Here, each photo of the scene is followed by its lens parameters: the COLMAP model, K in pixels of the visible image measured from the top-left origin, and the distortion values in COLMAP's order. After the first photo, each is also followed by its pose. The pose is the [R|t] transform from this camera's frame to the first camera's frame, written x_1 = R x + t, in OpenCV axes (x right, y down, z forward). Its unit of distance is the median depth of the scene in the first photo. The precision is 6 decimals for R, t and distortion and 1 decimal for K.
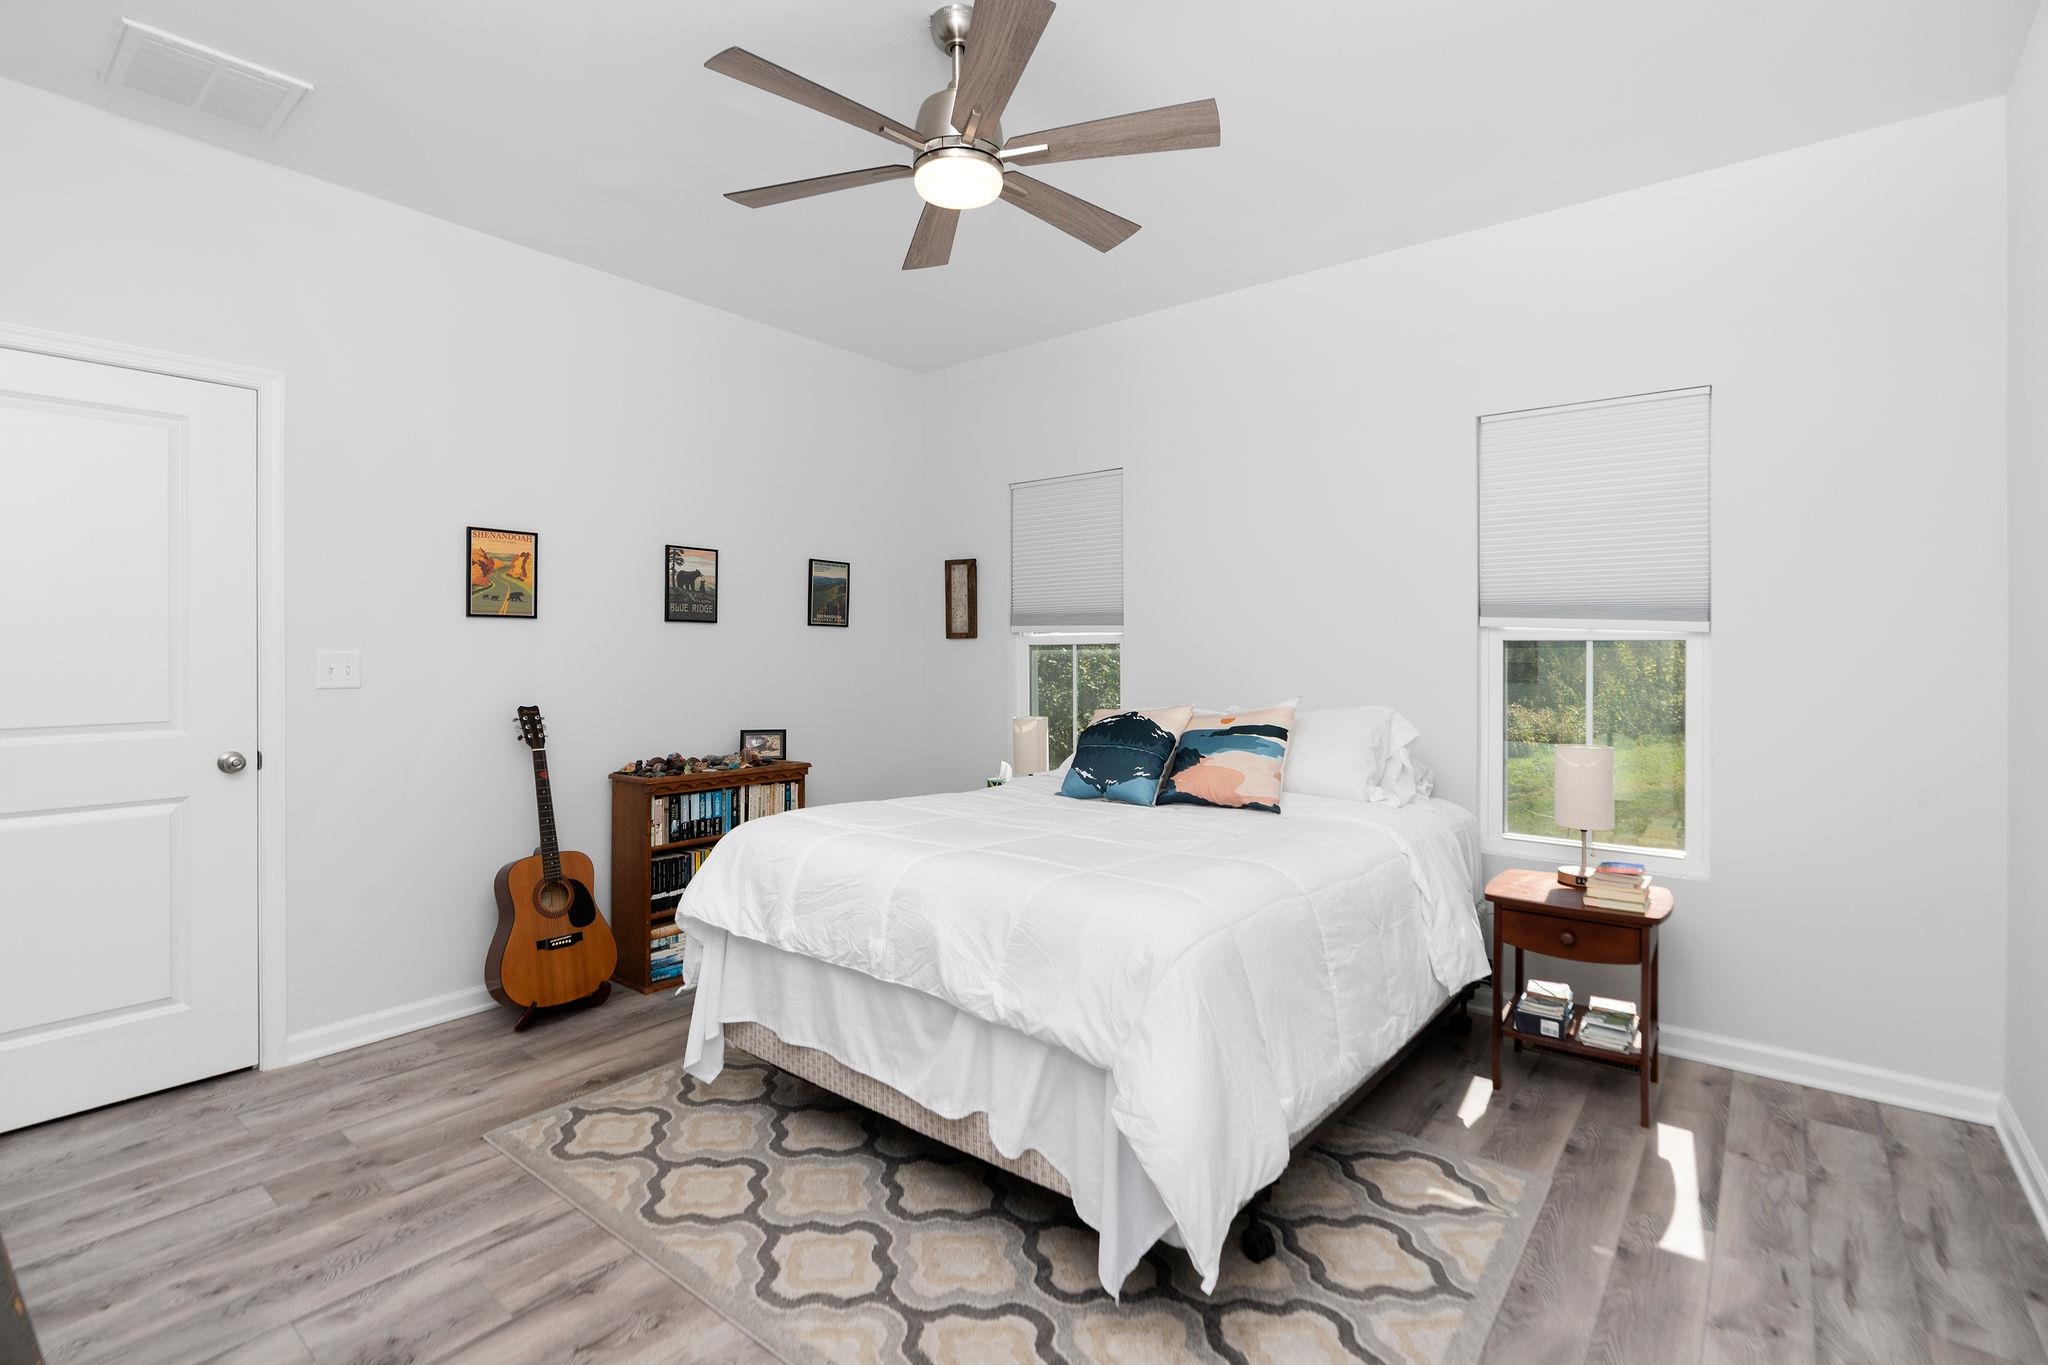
lens RADIAL K [[949.6, 0, 1026.2], [0, 949.6, 660.6], [0, 0, 1]] dist [-0.002471, 0.000513]
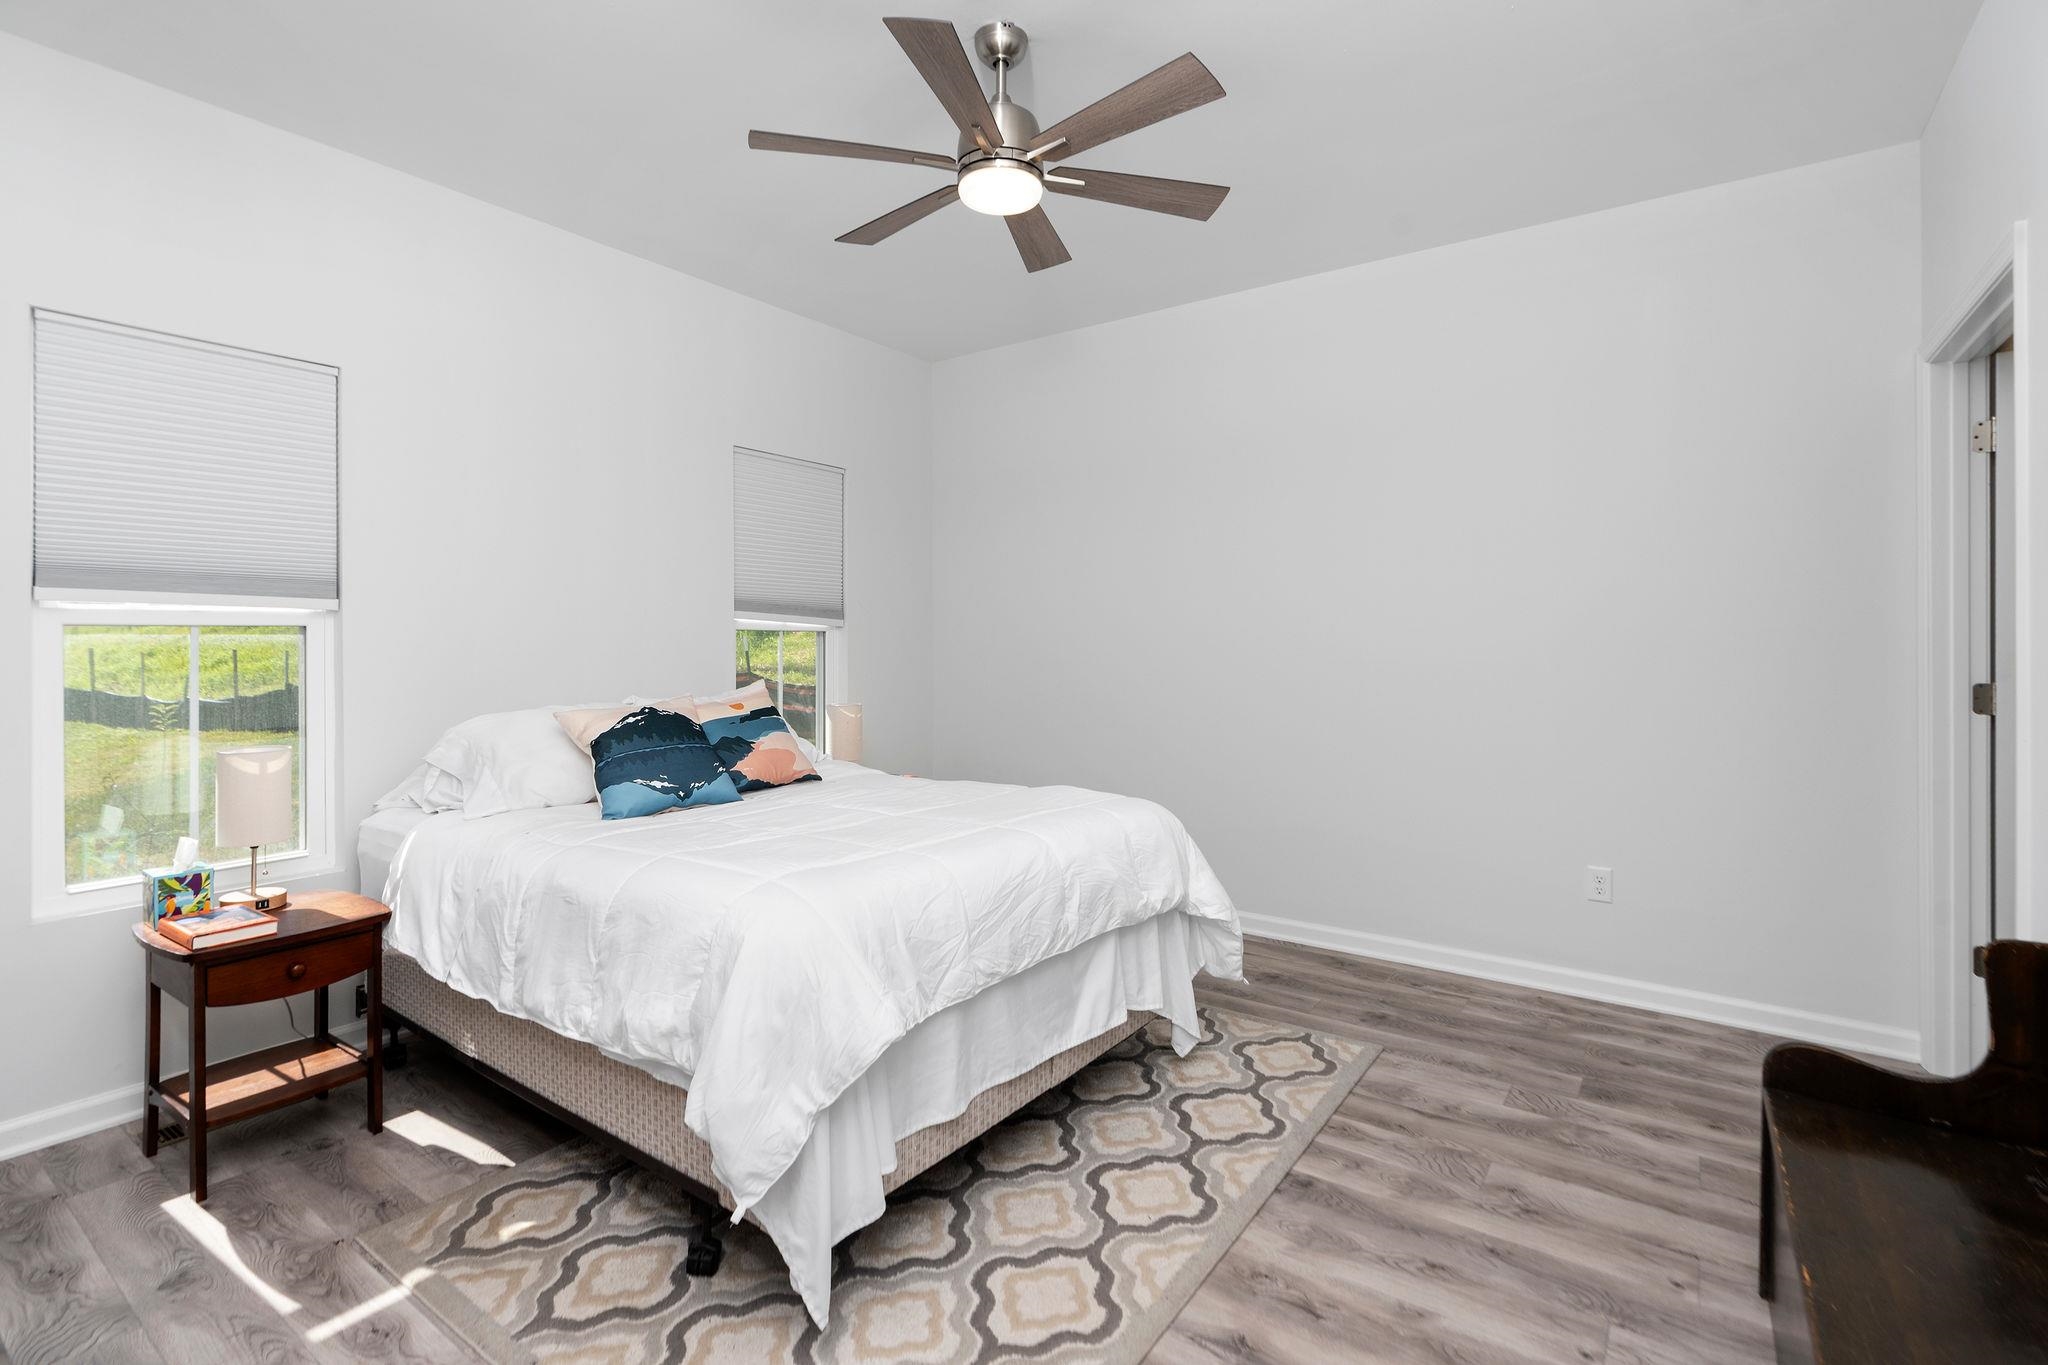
lens RADIAL K [[949.6, 0, 1021.1], [0, 949.6, 647.3], [0, 0, 1]] dist [-0.002471, 0.000513]
pose [[-0.045247, -0.001650, 0.998974, -1.079174], [0.016903, 0.999854, 0.002417, 0.004672], [-0.998833, 0.016996, -0.045212, 0.993600]]
